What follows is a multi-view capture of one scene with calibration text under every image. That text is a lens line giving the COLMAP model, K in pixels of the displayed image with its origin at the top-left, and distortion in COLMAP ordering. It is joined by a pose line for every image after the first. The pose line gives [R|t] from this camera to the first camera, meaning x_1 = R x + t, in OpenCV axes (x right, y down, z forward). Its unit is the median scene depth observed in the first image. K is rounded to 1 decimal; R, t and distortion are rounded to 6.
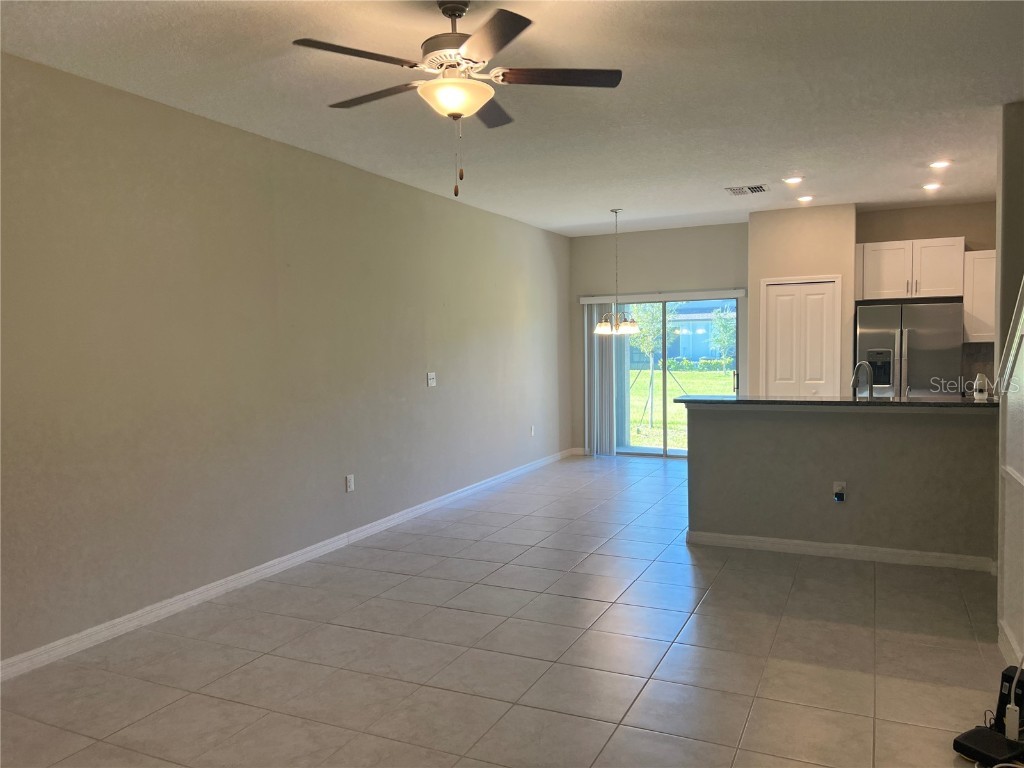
lens RADIAL K [[765.8, 0, 507.3], [0, 765.8, 396.8], [0, 0, 1]] dist [0.049372, -0.064311]
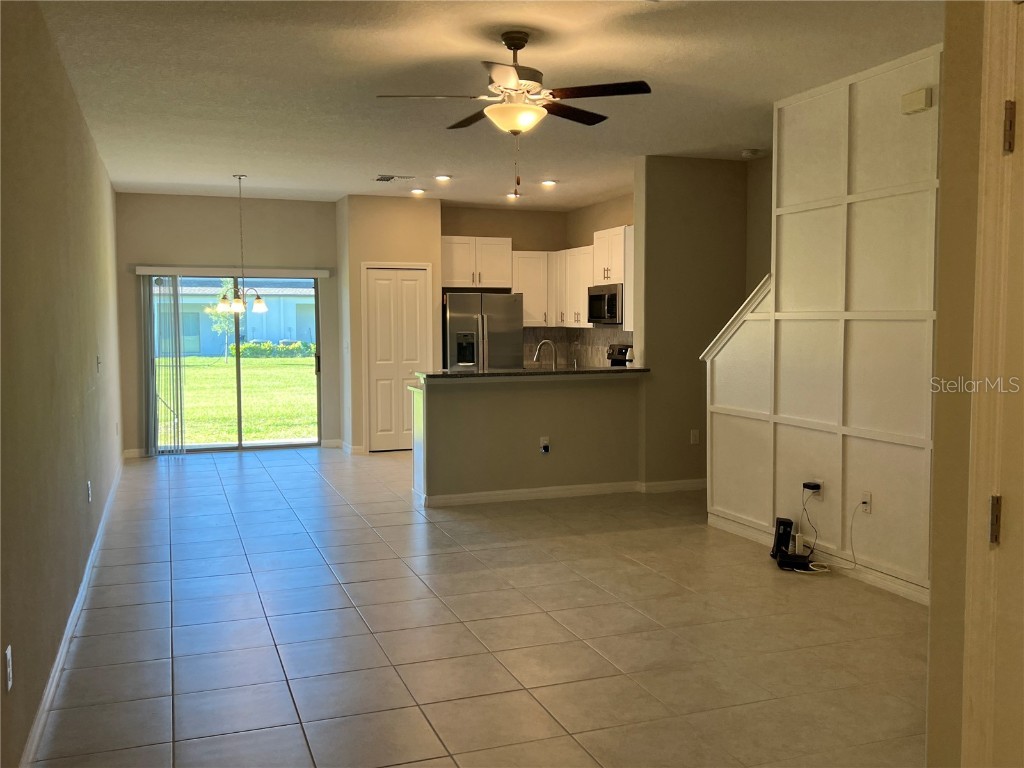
lens RADIAL K [[936.9, 0, 517.8], [0, 936.9, 387.0], [0, 0, 1]] dist [0.120876, 0.000000]
pose [[0.695069, -0.035667, 0.718058, -0.445870], [0.041140, 0.999105, 0.009805, 0.008781], [-0.717765, 0.022726, 0.695914, -0.011699]]
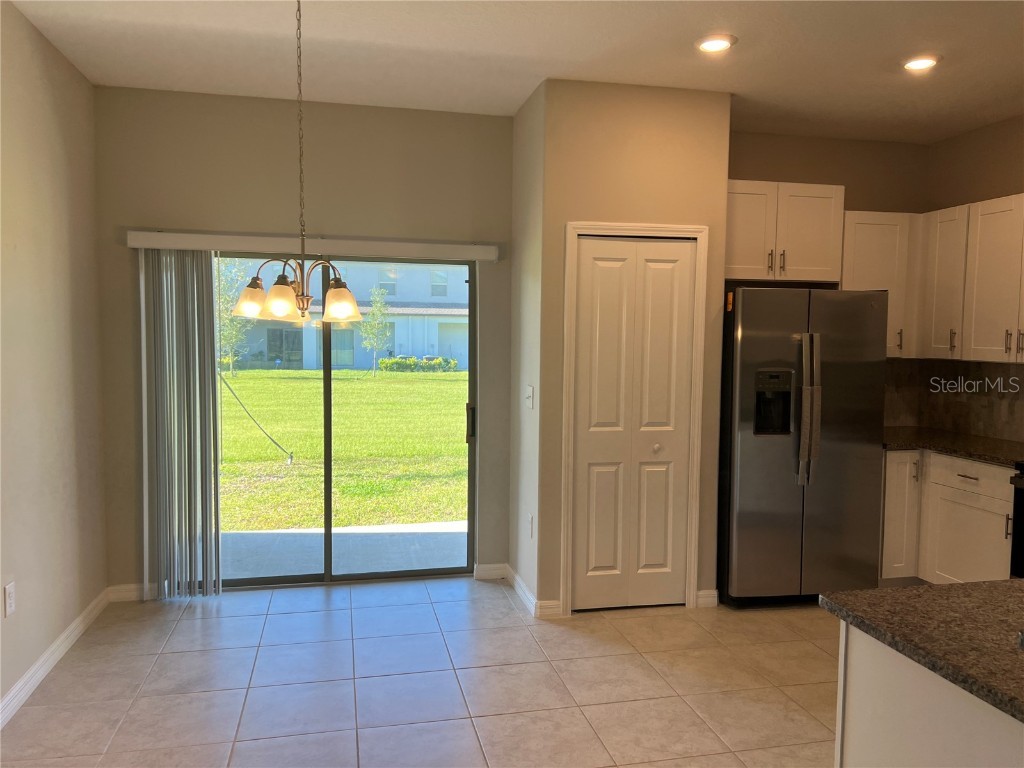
lens RADIAL K [[765.8, 0, 504.3], [0, 765.8, 392.4], [0, 0, 1]] dist [0.049372, -0.064311]
pose [[0.791471, -0.017725, 0.610950, -0.001303], [0.018632, 0.999815, 0.004870, -0.049976], [-0.610923, 0.007529, 0.791654, 0.669740]]
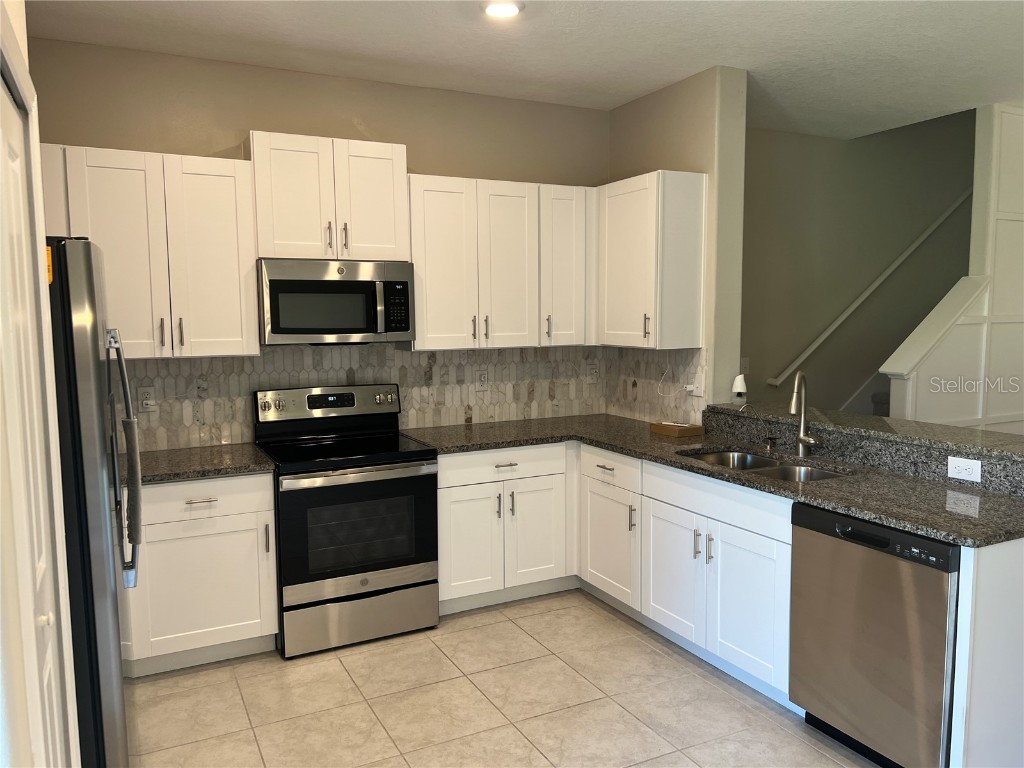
lens RADIAL K [[765.8, 0, 515.3], [0, 765.8, 385.4], [0, 0, 1]] dist [0.049372, -0.064311]
pose [[-0.799035, -0.028453, 0.600611, 0.175769], [0.067956, 0.988207, 0.137222, -0.092426], [-0.597432, 0.150460, -0.787678, 1.108875]]
